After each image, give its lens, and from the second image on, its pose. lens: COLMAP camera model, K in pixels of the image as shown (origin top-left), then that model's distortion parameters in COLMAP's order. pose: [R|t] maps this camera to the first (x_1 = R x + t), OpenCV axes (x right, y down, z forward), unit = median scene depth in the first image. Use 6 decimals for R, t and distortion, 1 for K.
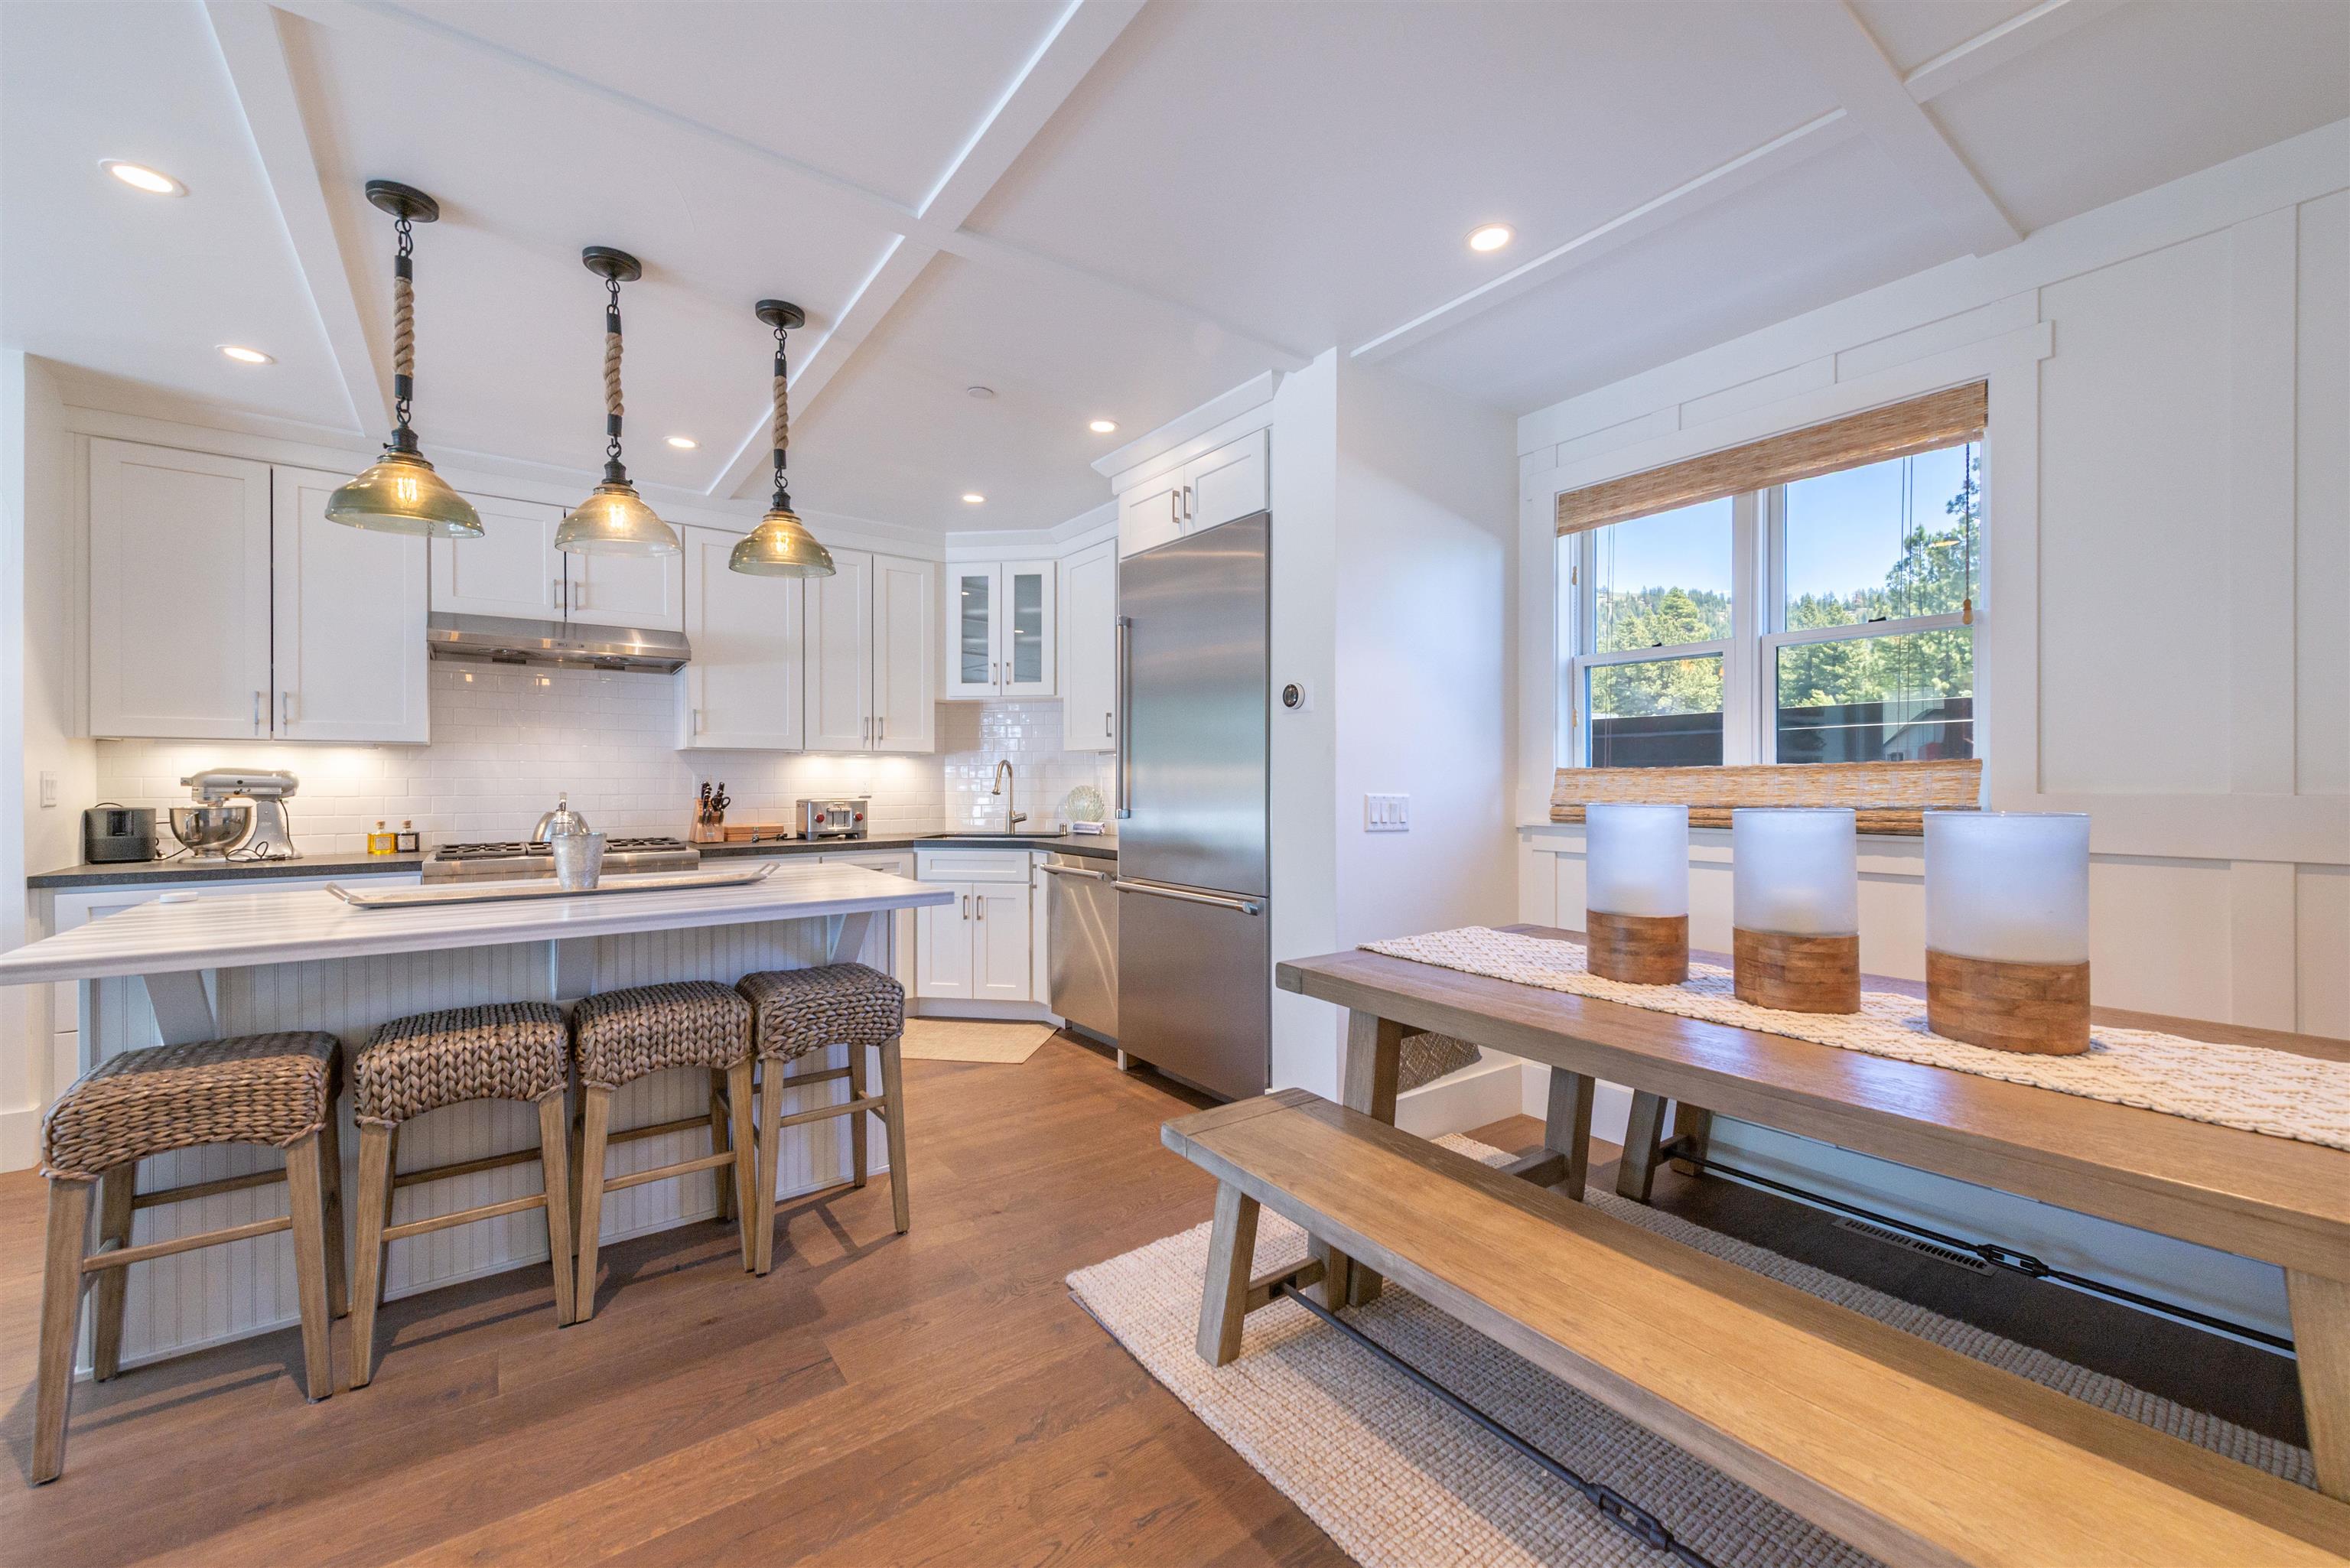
lens RADIAL K [[922.7, 0, 1179.1], [0, 922.7, 783.9], [0, 0, 1]] dist [0.011456, -0.002220]
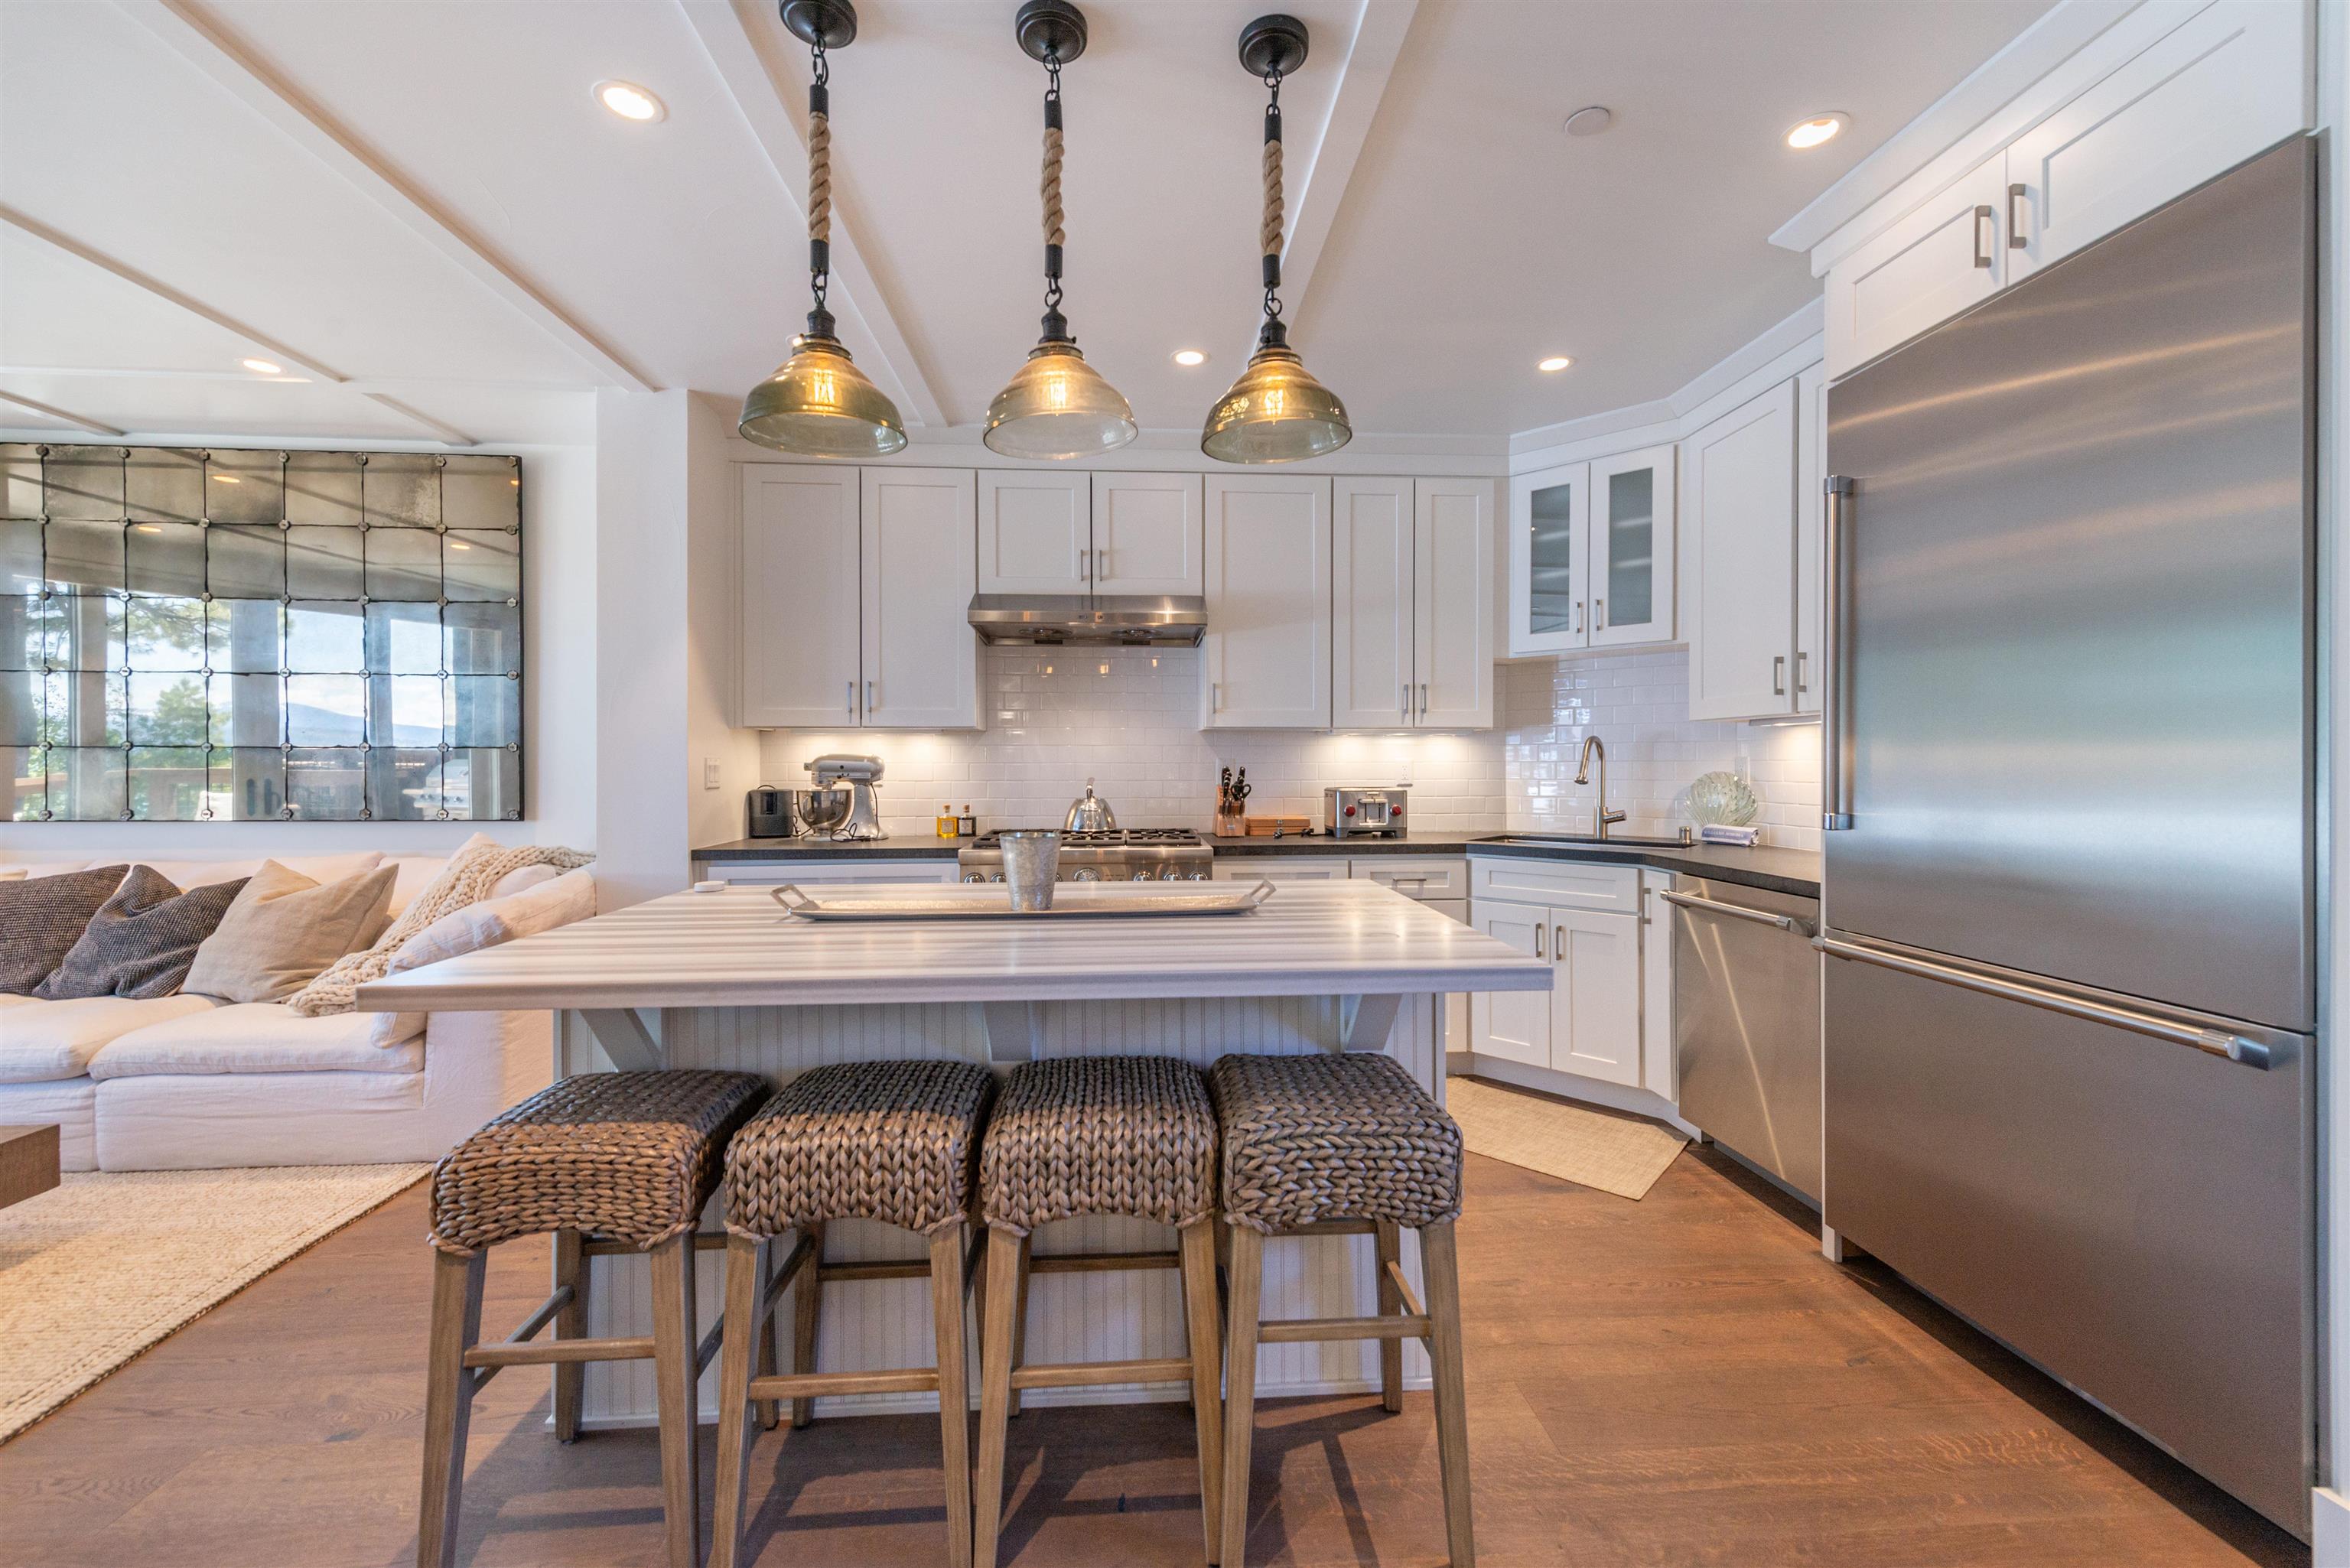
lens RADIAL K [[922.7, 0, 1179.0], [0, 922.7, 770.6], [0, 0, 1]] dist [0.011456, -0.002220]
pose [[0.840089, 0.001383, -0.542447, -0.099420], [-0.000489, 0.999998, 0.001792, -0.000016], [0.542448, -0.001240, 0.840088, 0.313738]]
